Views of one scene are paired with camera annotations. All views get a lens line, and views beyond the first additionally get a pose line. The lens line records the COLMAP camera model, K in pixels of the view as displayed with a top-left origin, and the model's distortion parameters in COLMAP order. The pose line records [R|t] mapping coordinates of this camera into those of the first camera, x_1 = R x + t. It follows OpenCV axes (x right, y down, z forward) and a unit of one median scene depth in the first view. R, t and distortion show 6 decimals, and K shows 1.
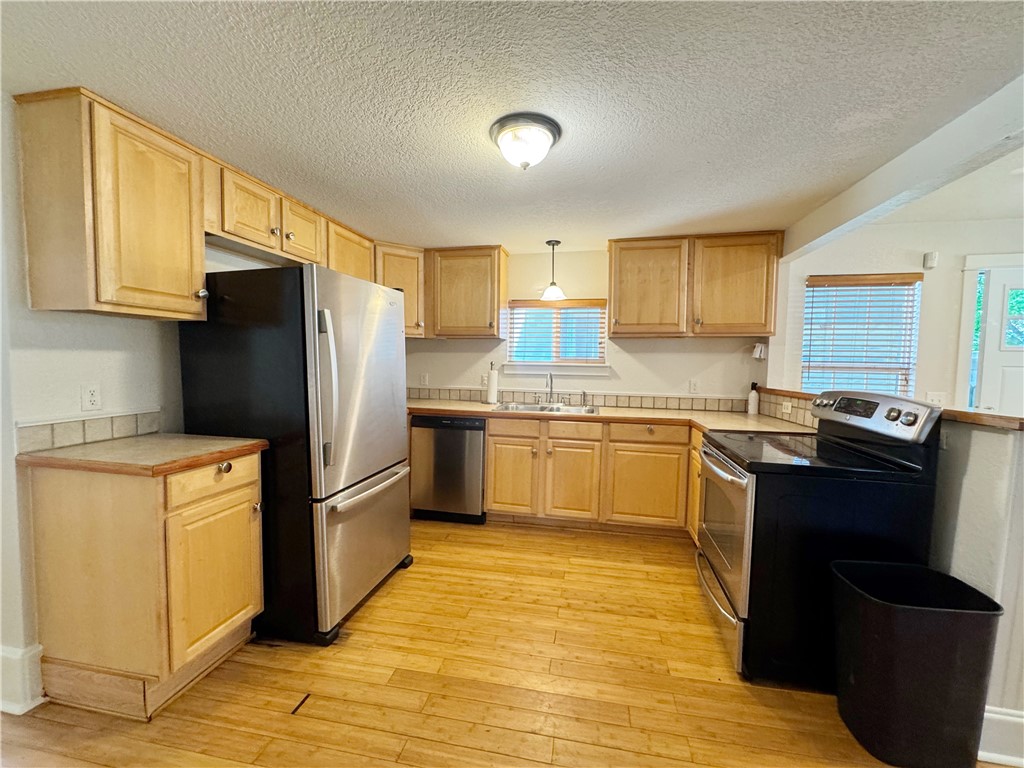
lens RADIAL K [[407.8, 0, 513.6], [0, 407.8, 383.8], [0, 0, 1]] dist [-0.003123, 0.000319]
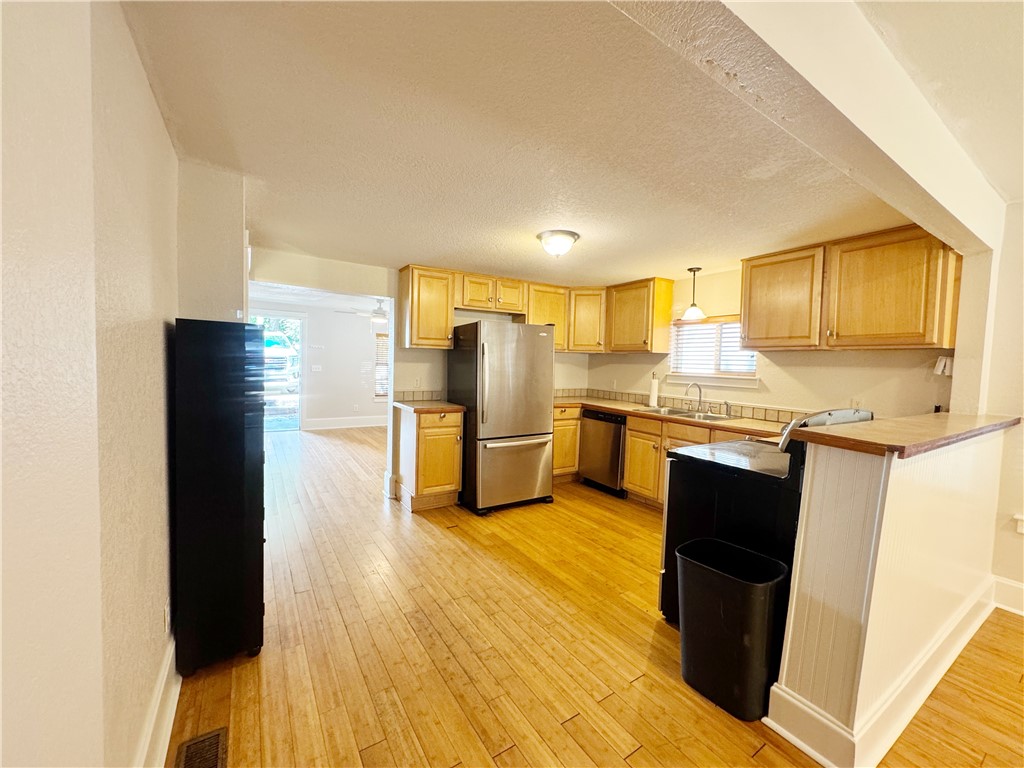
lens RADIAL K [[407.8, 0, 517.6], [0, 407.8, 382.5], [0, 0, 1]] dist [-0.003123, 0.000319]
pose [[0.698314, 0.040928, -0.714621, 0.638898], [-0.059162, 0.998248, -0.000641, 0.001258], [0.713343, 0.042726, 0.699512, -0.154626]]
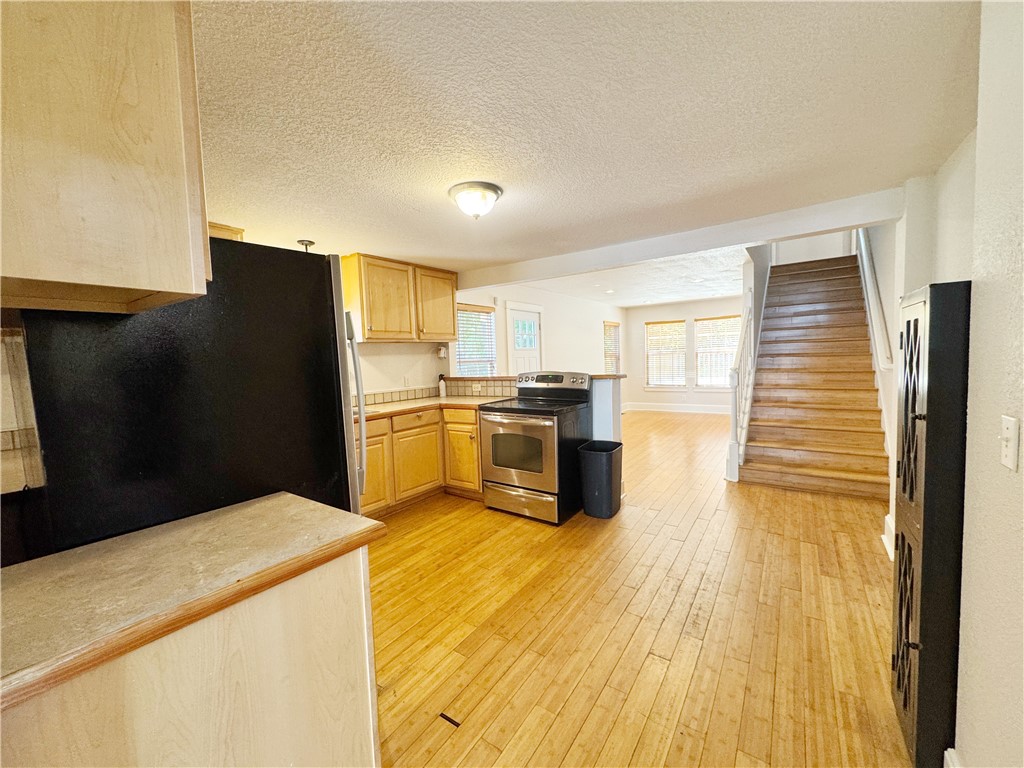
lens RADIAL K [[407.8, 0, 511.3], [0, 407.8, 381.9], [0, 0, 1]] dist [-0.003123, 0.000319]
pose [[0.405317, -0.084010, 0.910308, -0.664749], [0.091260, 0.994513, 0.051147, -0.029825], [-0.909610, 0.062344, 0.410760, 0.213877]]
